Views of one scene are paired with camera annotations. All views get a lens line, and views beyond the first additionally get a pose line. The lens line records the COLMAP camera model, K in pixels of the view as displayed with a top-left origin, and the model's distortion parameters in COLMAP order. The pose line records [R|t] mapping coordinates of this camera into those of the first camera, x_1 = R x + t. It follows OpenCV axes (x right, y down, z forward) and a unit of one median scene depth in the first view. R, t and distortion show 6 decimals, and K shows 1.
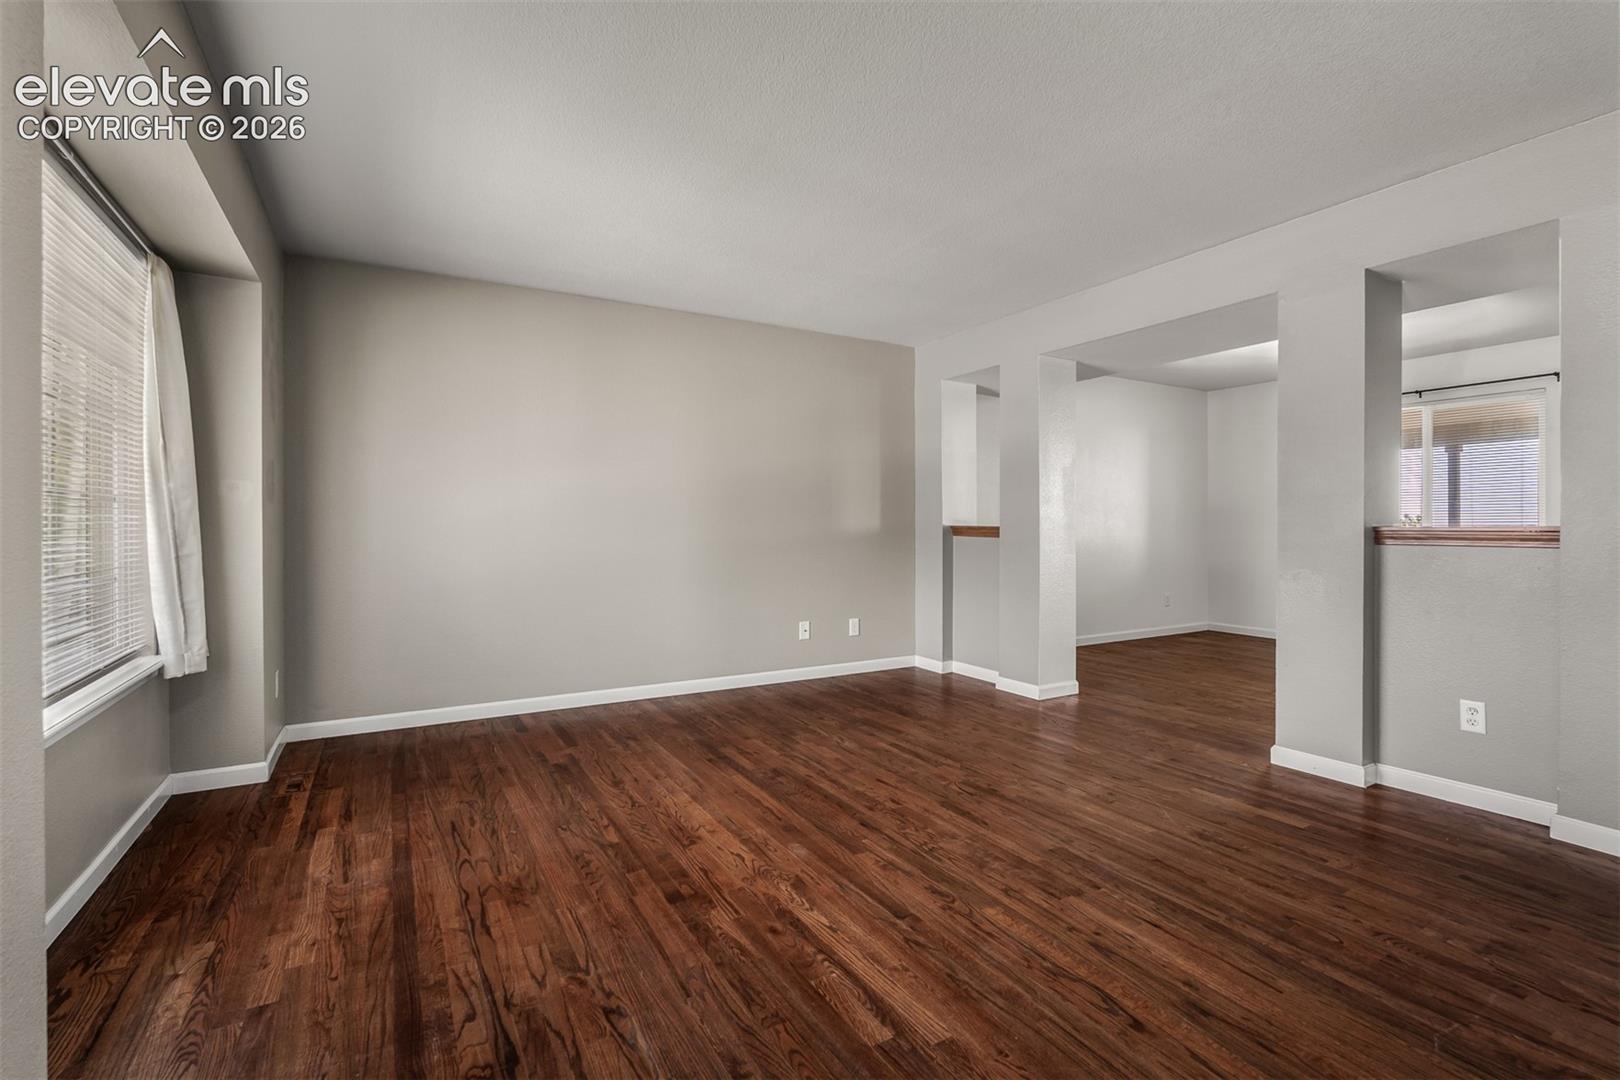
lens RADIAL K [[720.5, 0, 810.7], [0, 720.5, 531.7], [0, 0, 1]] dist [-0.002190, -0.000885]
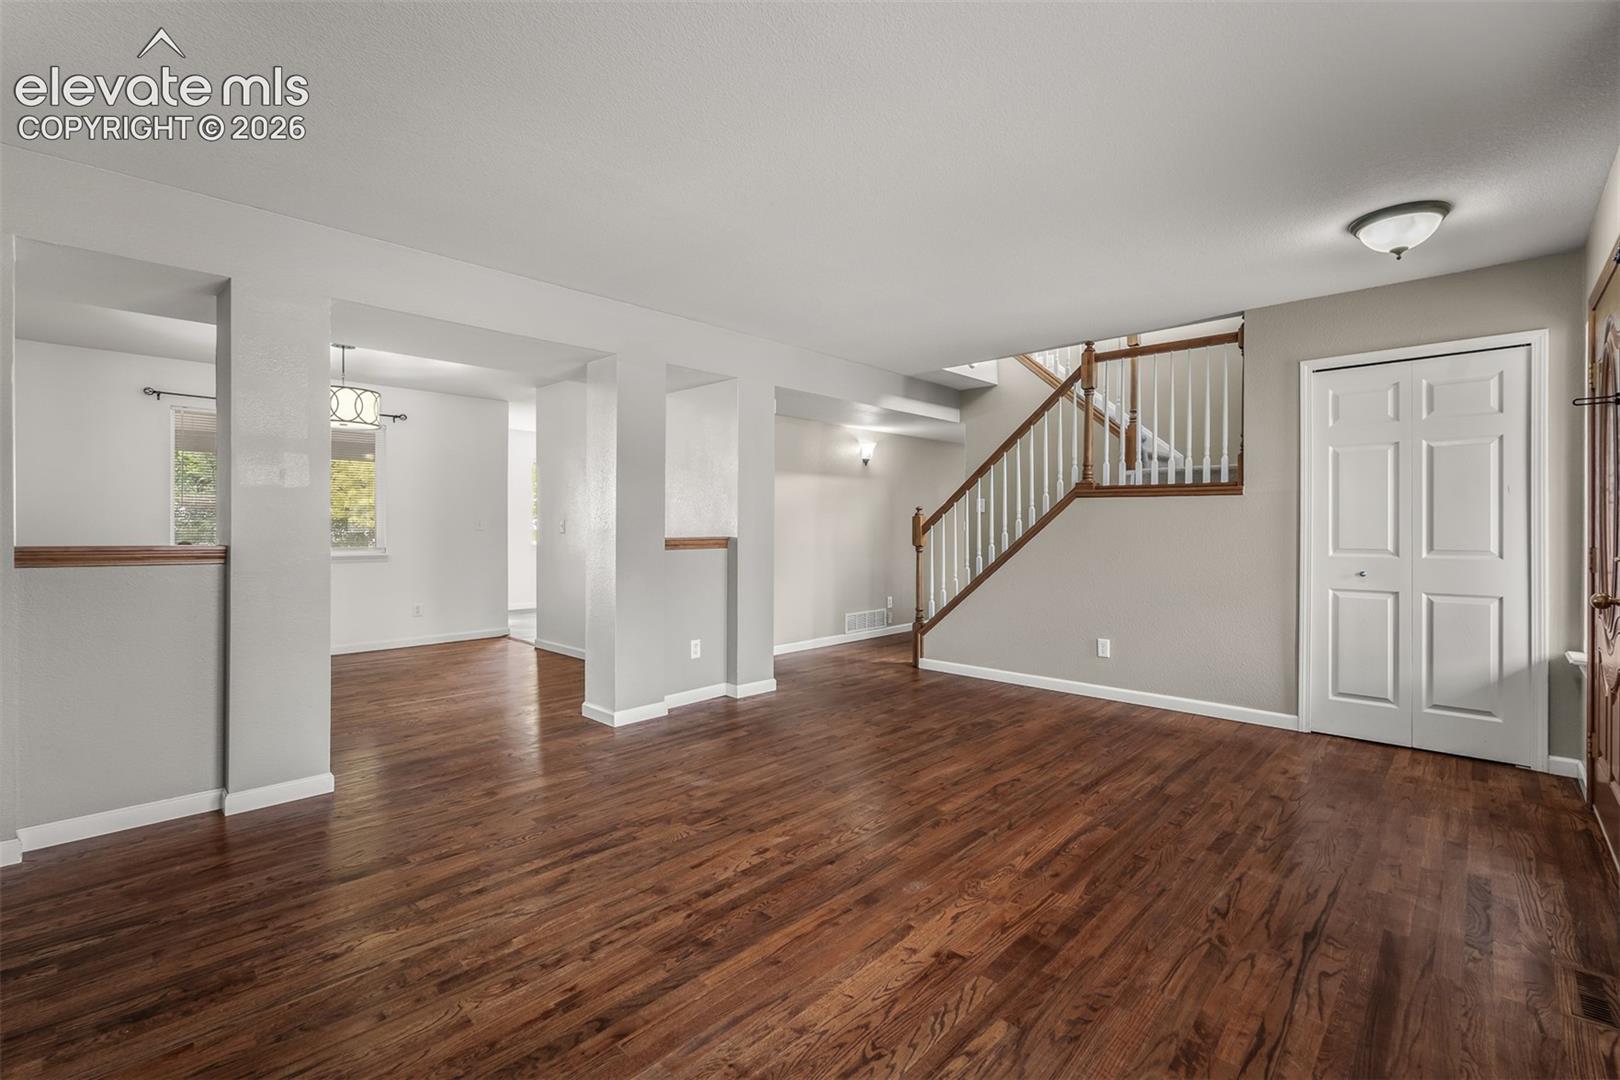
lens RADIAL K [[720.5, 0, 804.4], [0, 720.5, 530.1], [0, 0, 1]] dist [-0.002190, -0.000885]
pose [[-0.282086, -0.006056, 0.959370, -0.874322], [0.007138, 0.999939, 0.008411, -0.039452], [-0.959362, 0.009221, -0.282026, 1.382890]]
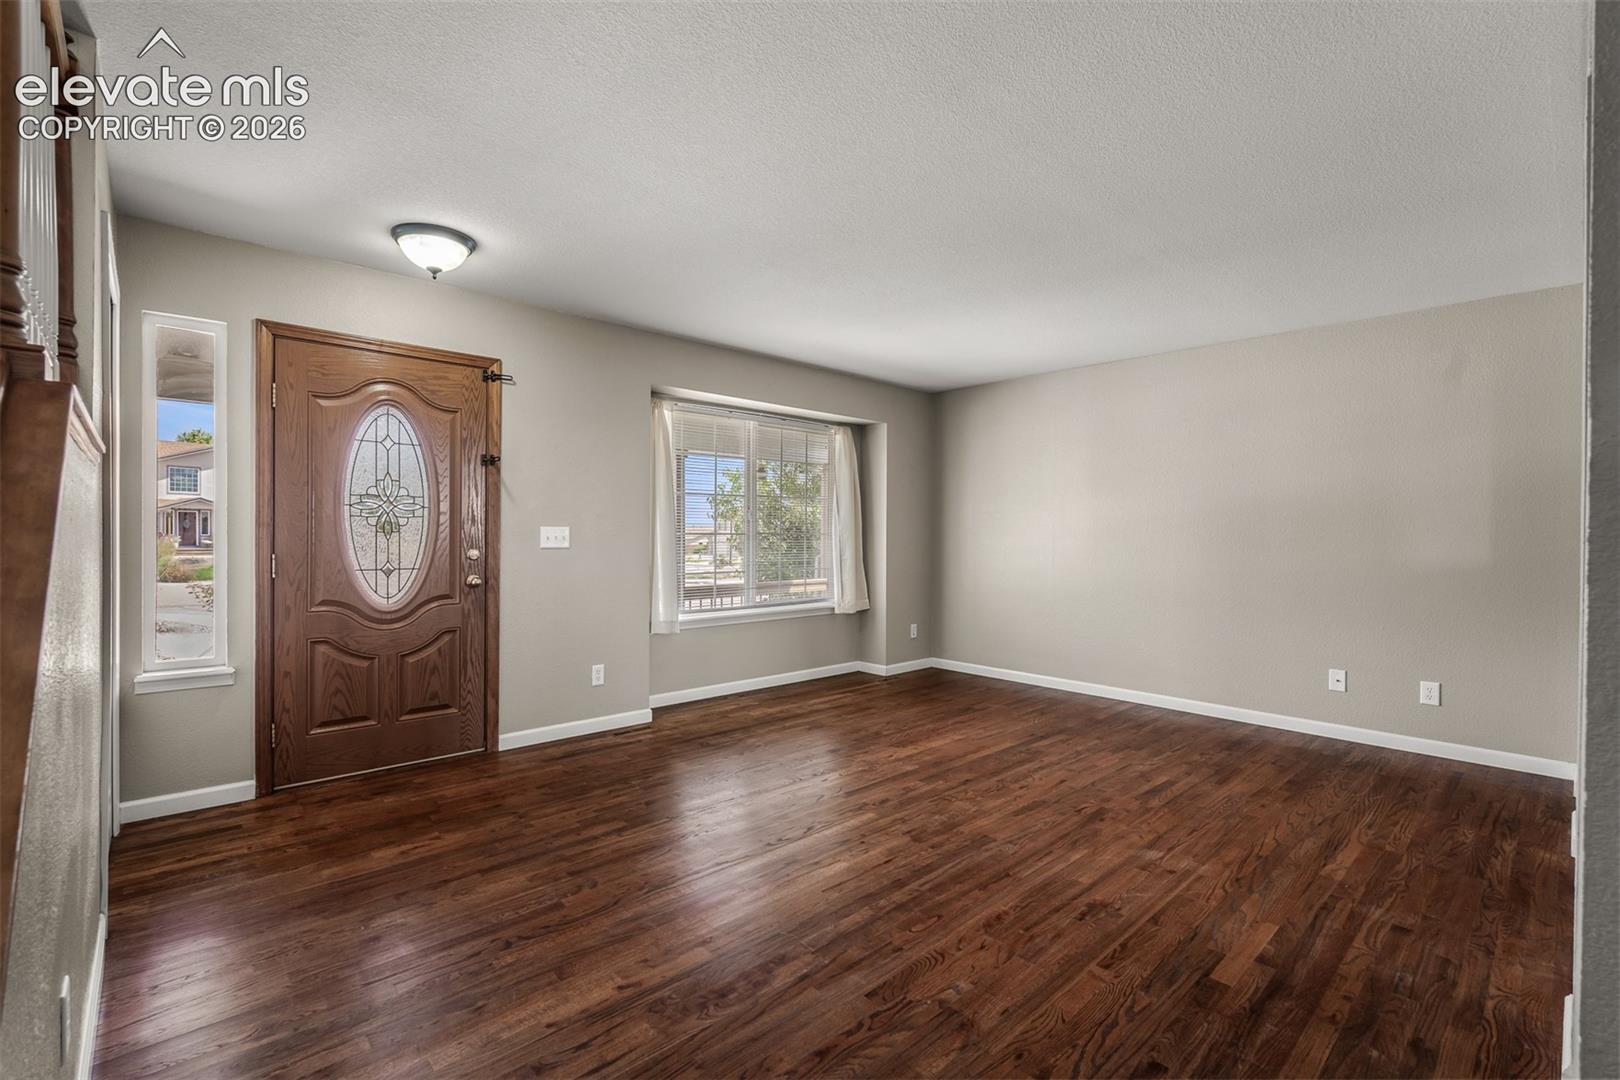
lens RADIAL K [[720.5, 0, 814.5], [0, 720.5, 536.0], [0, 0, 1]] dist [-0.002190, -0.000885]
pose [[0.232209, 0.006571, -0.972644, 1.378787], [-0.020089, 0.999796, 0.001959, -0.042124], [0.972459, 0.019085, 0.232293, 0.436521]]
